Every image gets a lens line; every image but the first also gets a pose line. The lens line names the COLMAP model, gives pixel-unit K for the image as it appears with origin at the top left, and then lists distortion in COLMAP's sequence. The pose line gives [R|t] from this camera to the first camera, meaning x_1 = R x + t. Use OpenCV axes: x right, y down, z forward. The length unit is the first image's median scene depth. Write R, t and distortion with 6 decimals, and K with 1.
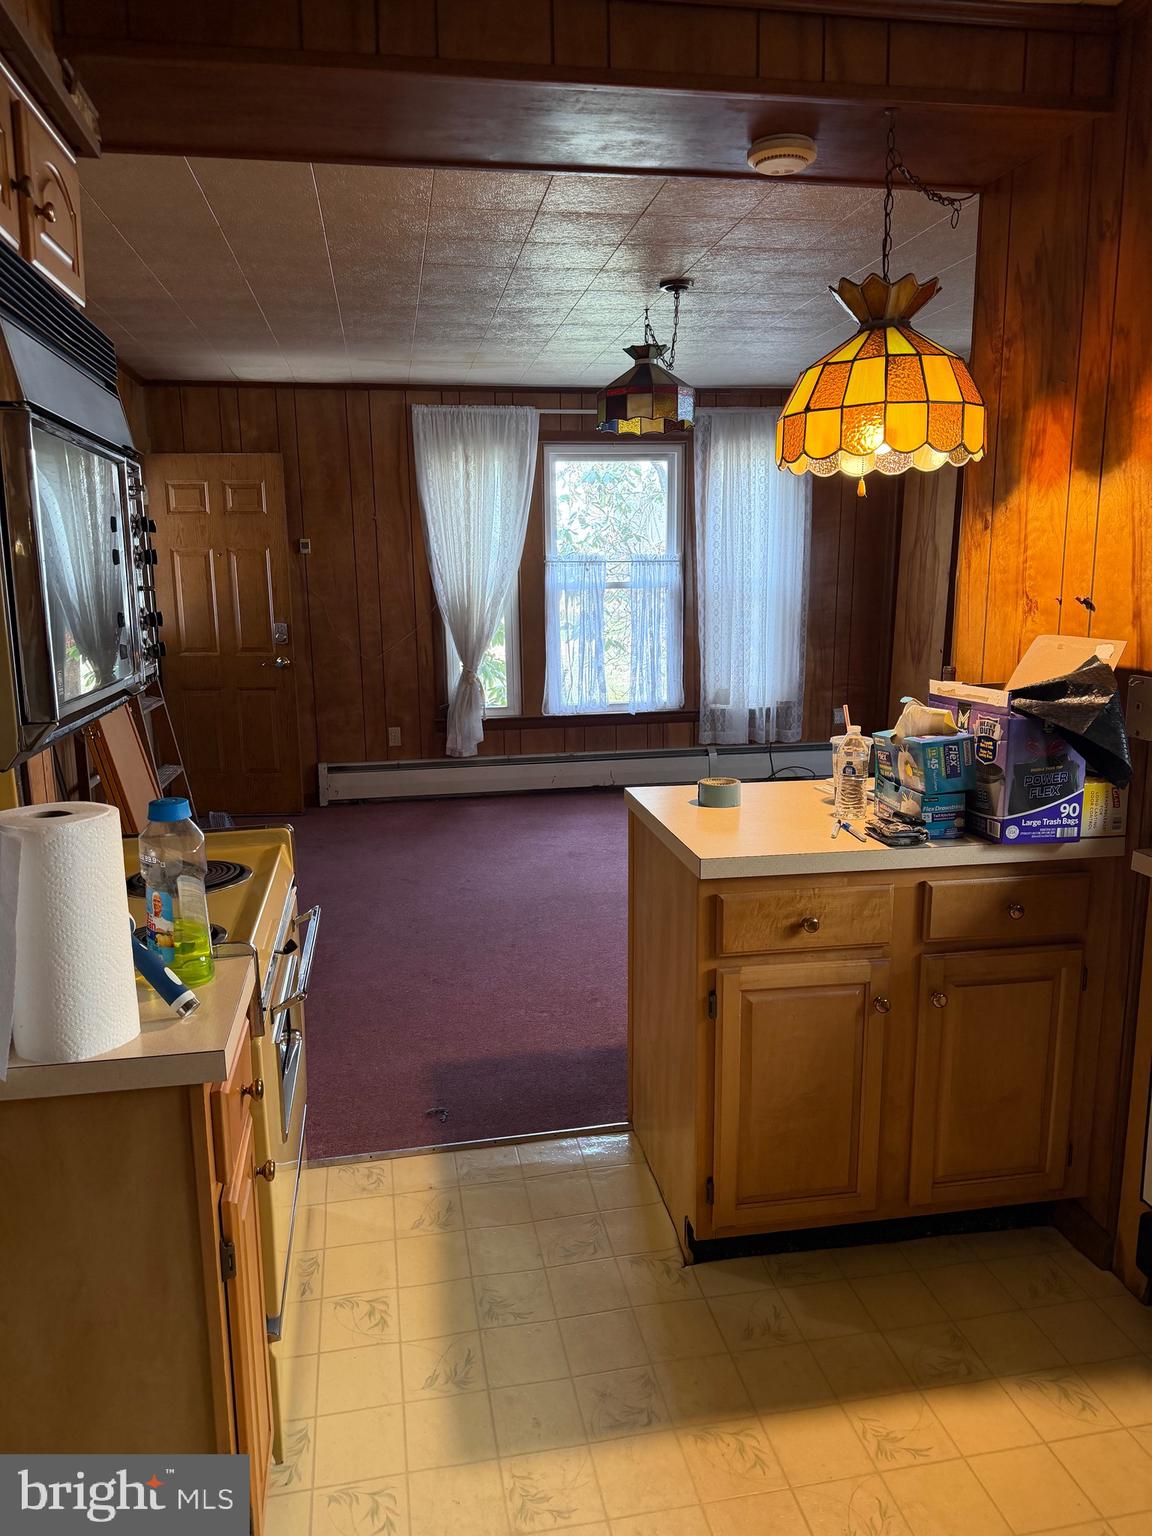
lens RADIAL K [[1080.6, 0, 576.0], [0, 1080.6, 768.0], [0, 0, 1]] dist [0.102310, -0.143057]
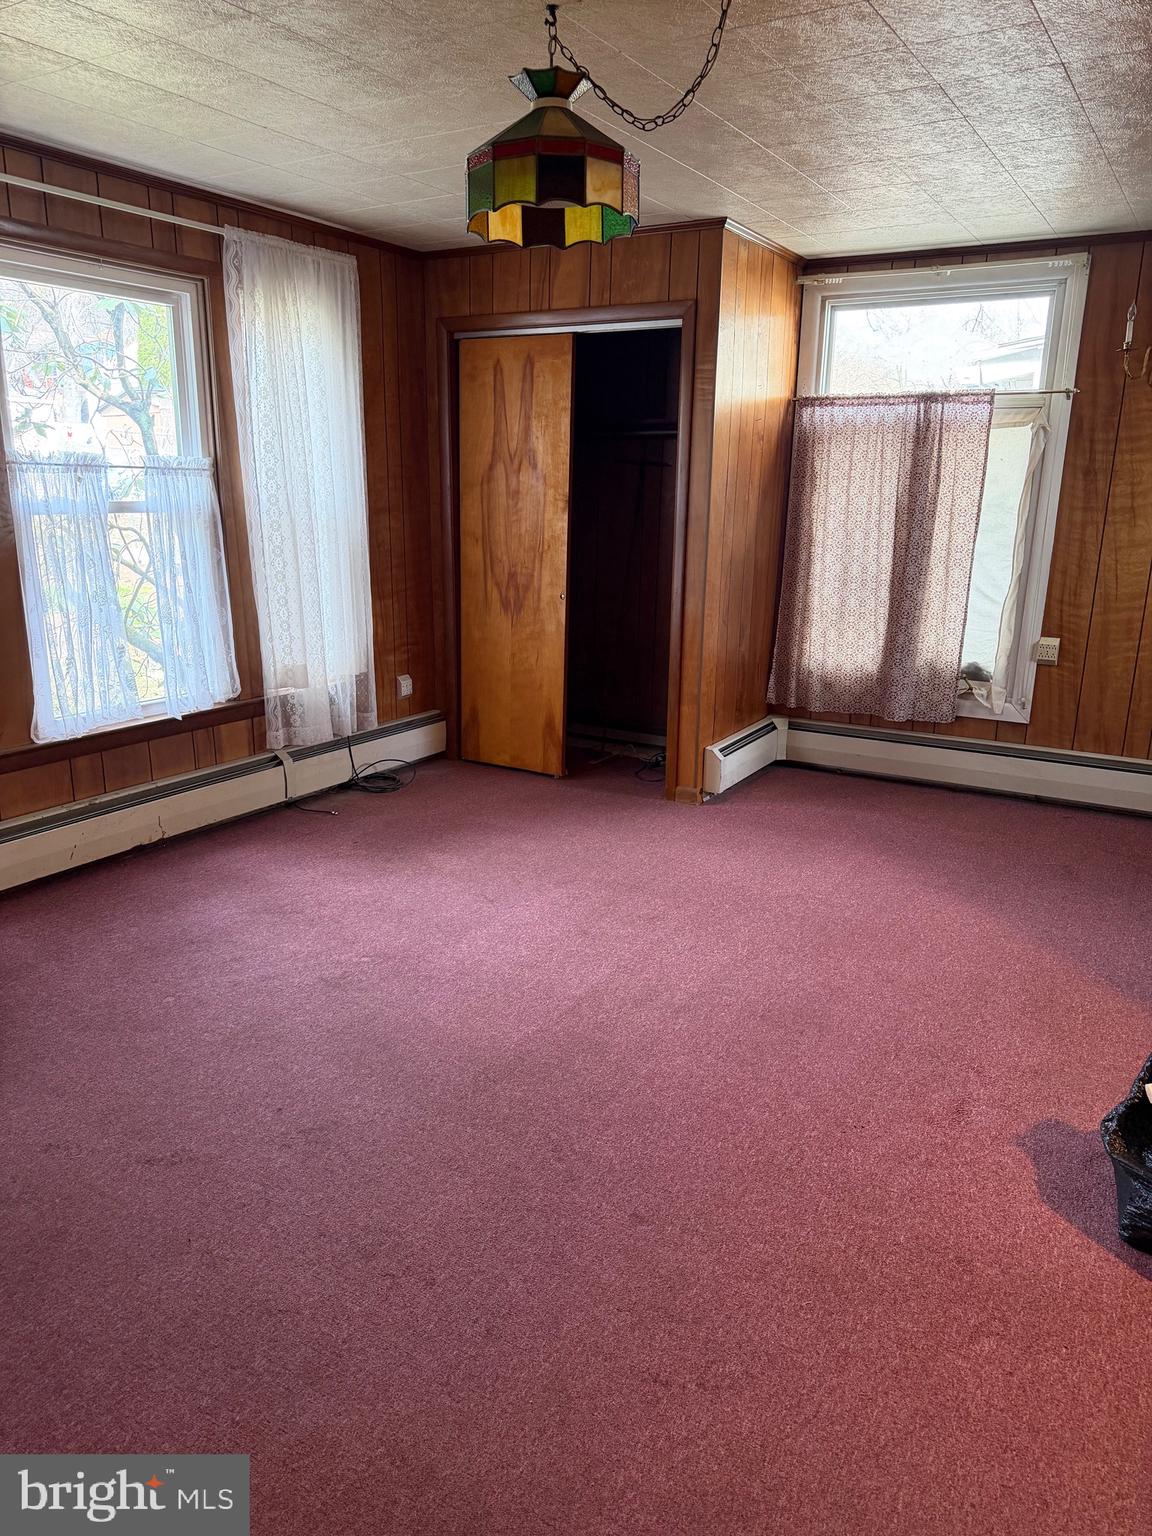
lens RADIAL K [[1080.6, 0, 576.0], [0, 1080.6, 768.0], [0, 0, 1]] dist [0.102310, -0.143057]
pose [[0.655684, -0.166754, 0.736391, -0.263700], [0.116970, 0.985966, 0.119119, -0.070430], [-0.745920, 0.008031, 0.665987, 0.415995]]
